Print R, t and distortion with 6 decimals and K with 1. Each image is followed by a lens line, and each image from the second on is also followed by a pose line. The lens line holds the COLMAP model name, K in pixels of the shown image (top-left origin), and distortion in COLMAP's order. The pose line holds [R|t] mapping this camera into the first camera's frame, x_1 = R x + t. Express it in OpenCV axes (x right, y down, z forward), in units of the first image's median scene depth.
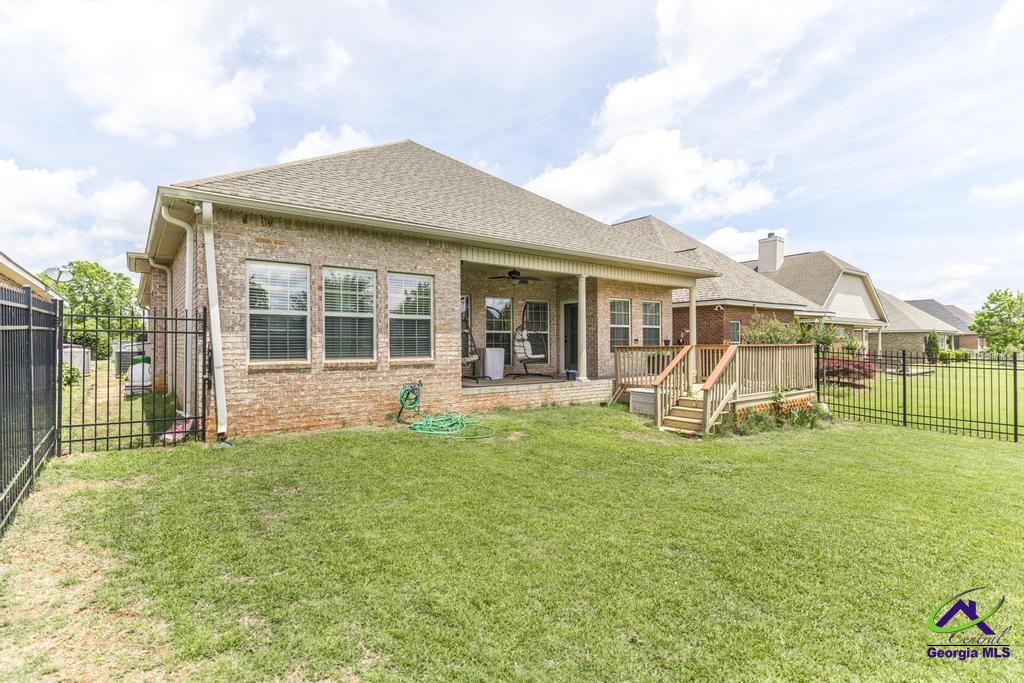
lens RADIAL K [[511.3, 0, 521.6], [0, 511.3, 349.0], [0, 0, 1]] dist [-0.001633, 0.003014]
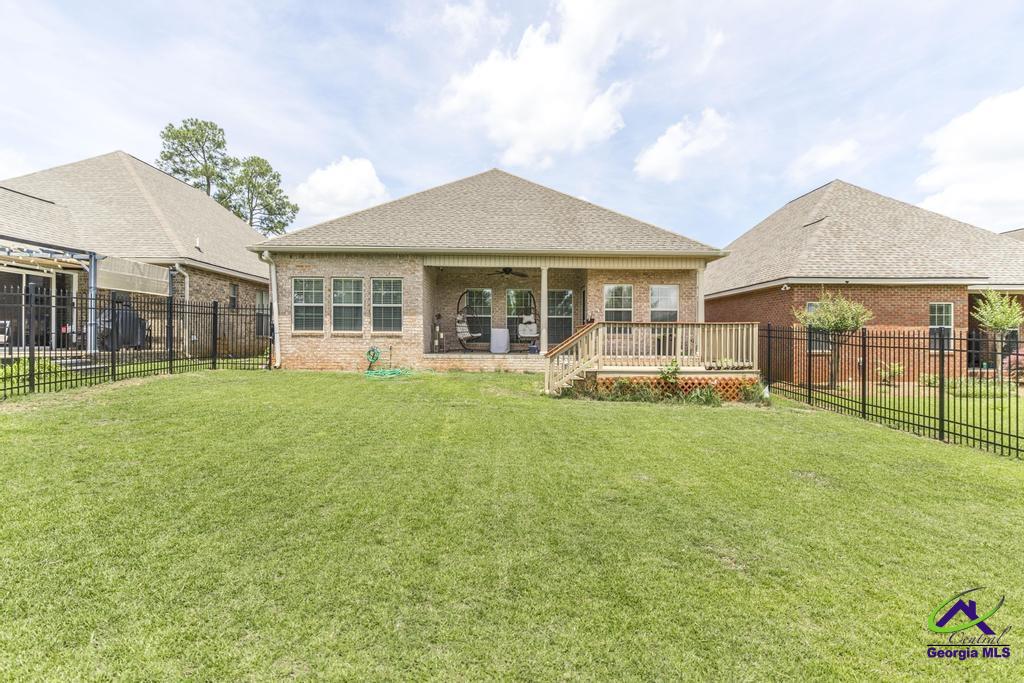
lens RADIAL K [[533.2, 0, 510.5], [0, 533.2, 336.4], [0, 0, 1]] dist [0.015107, 0.000360]
pose [[0.774563, 0.012194, -0.632379, 1.050775], [-0.020457, 0.999774, -0.005778, 0.031877], [0.632165, 0.017412, 0.774638, -0.018806]]
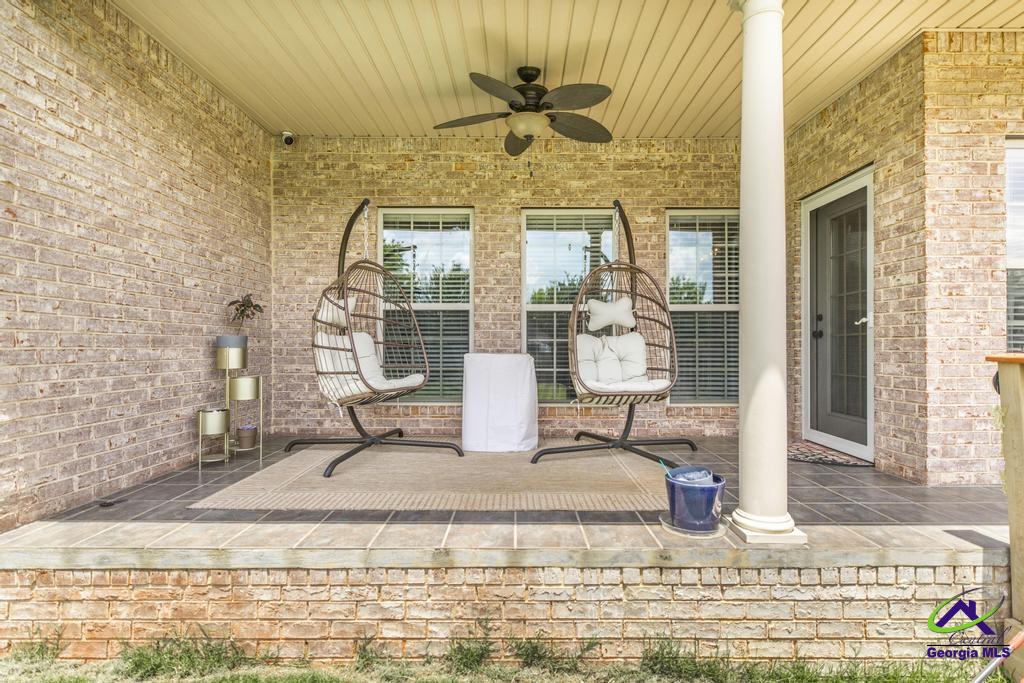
lens RADIAL K [[510.9, 0, 518.0], [0, 510.9, 343.6], [0, 0, 1]] dist [0.000223, 0.000367]
pose [[0.774054, 0.003997, -0.633107, 0.209261], [-0.013525, 0.999856, -0.010224, -0.007827], [0.632975, 0.016477, 0.773997, 0.983683]]
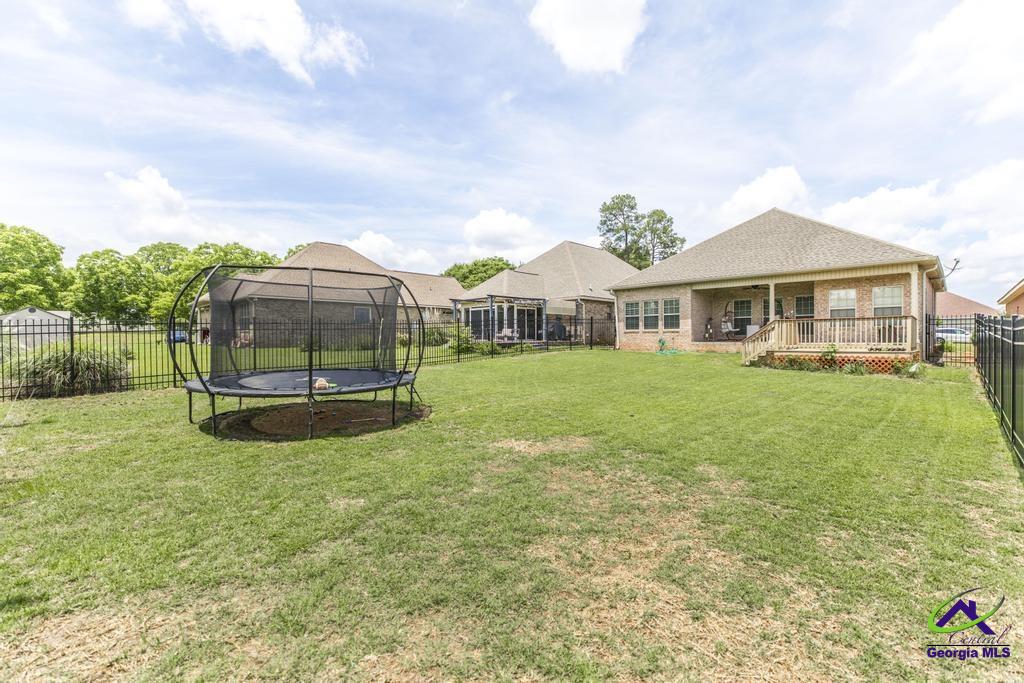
lens RADIAL K [[447.8, 0, 505.7], [0, 447.8, 341.6], [0, 0, 1]] dist [0.001342, 0.001256]
pose [[0.057885, 0.018372, -0.998154, 2.023060], [-0.003596, 0.999828, 0.018195, 0.040369], [0.998317, 0.002537, 0.057941, -0.021646]]
